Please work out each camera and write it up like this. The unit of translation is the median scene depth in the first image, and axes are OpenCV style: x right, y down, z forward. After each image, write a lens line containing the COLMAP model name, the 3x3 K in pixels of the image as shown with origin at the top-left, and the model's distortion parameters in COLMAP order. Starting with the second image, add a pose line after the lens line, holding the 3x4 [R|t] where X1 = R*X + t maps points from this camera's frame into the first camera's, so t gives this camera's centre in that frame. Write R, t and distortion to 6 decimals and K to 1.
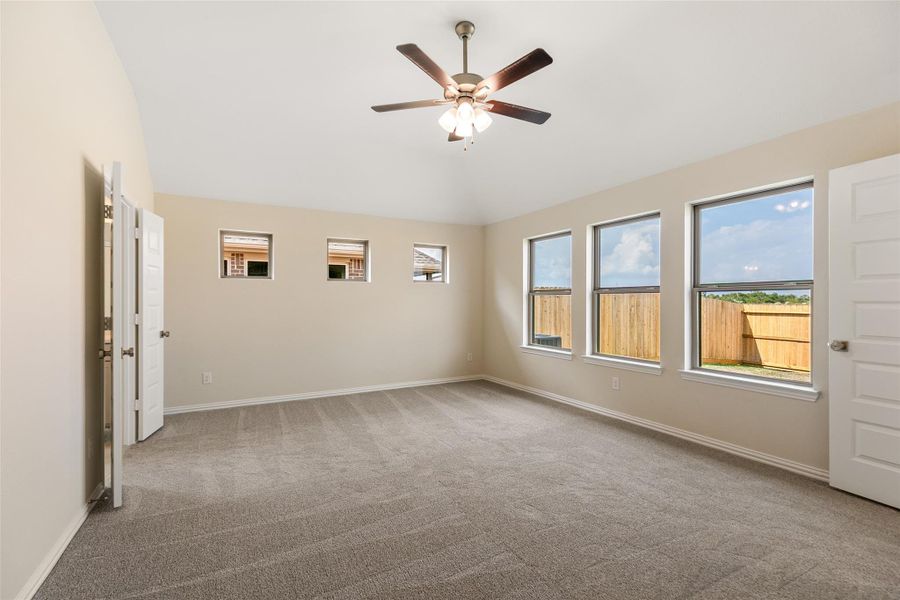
lens RADIAL K [[393.5, 0, 448.0], [0, 393.5, 301.9], [0, 0, 1]] dist [0.000439, 0.000031]
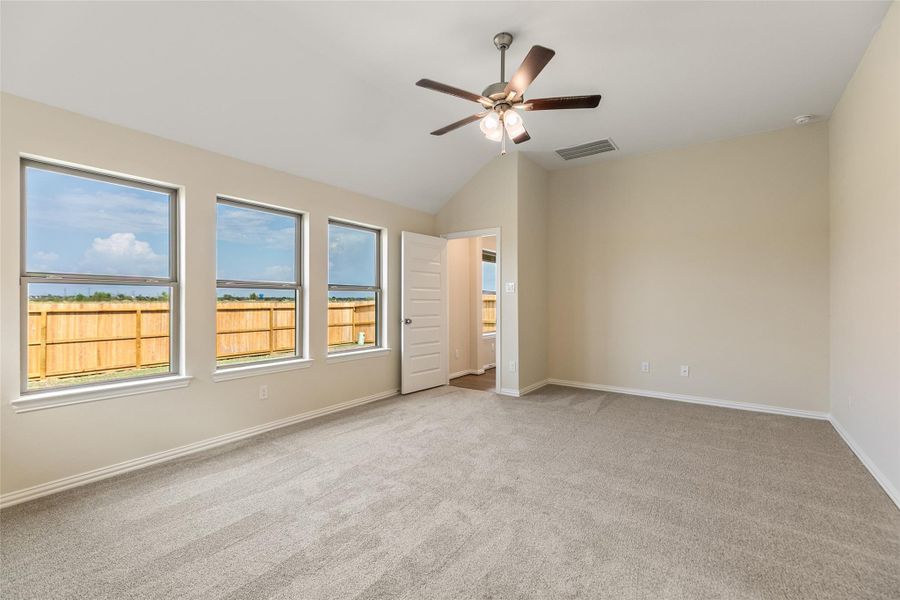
lens RADIAL K [[393.5, 0, 447.7], [0, 393.5, 301.3], [0, 0, 1]] dist [0.000439, 0.000031]
pose [[-0.432549, 0.000902, 0.901610, -0.491680], [-0.001272, 0.999998, -0.001611, 0.007210], [-0.901610, -0.001844, -0.432547, 0.927979]]
